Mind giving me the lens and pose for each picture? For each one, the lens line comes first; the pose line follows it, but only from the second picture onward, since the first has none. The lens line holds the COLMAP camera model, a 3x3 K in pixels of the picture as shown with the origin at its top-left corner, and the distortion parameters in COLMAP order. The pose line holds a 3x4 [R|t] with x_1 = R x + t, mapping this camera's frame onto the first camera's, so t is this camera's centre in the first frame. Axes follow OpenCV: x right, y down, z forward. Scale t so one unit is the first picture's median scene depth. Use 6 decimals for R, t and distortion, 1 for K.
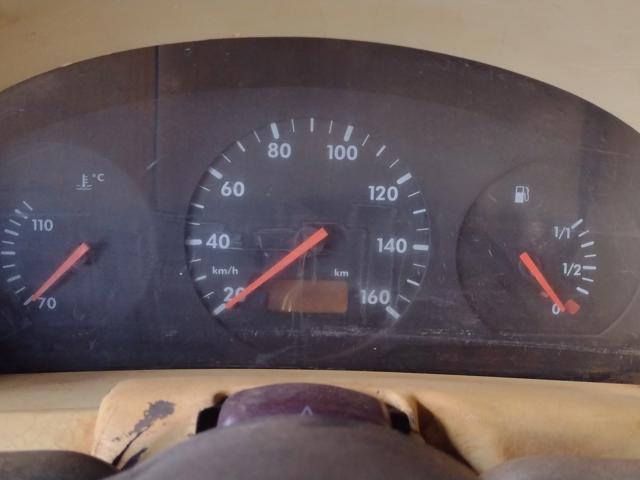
lens RADIAL K [[791.4, 0, 320.0], [0, 791.4, 240.0], [0, 0, 1]] dist [0.059231, 0.000000]
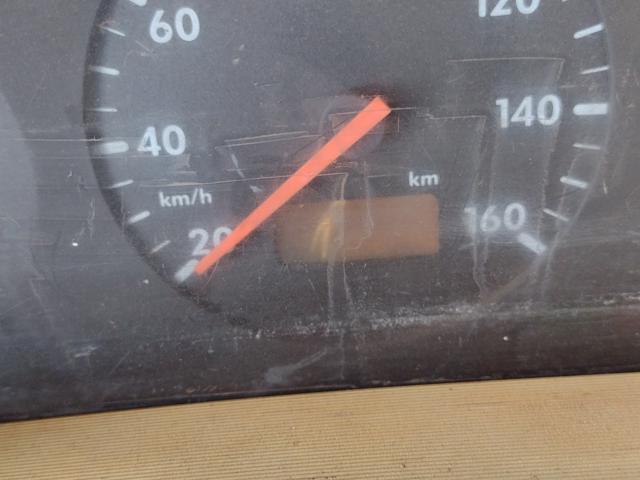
lens RADIAL K [[831.3, 0, 319.9], [0, 831.3, 239.9], [0, 0, 1]] dist [0.059886, 0.000000]
pose [[0.993555, -0.077279, -0.082920, 0.003332], [0.098139, 0.952539, 0.288163, -0.077022], [0.056716, -0.294443, 0.953985, 0.508753]]
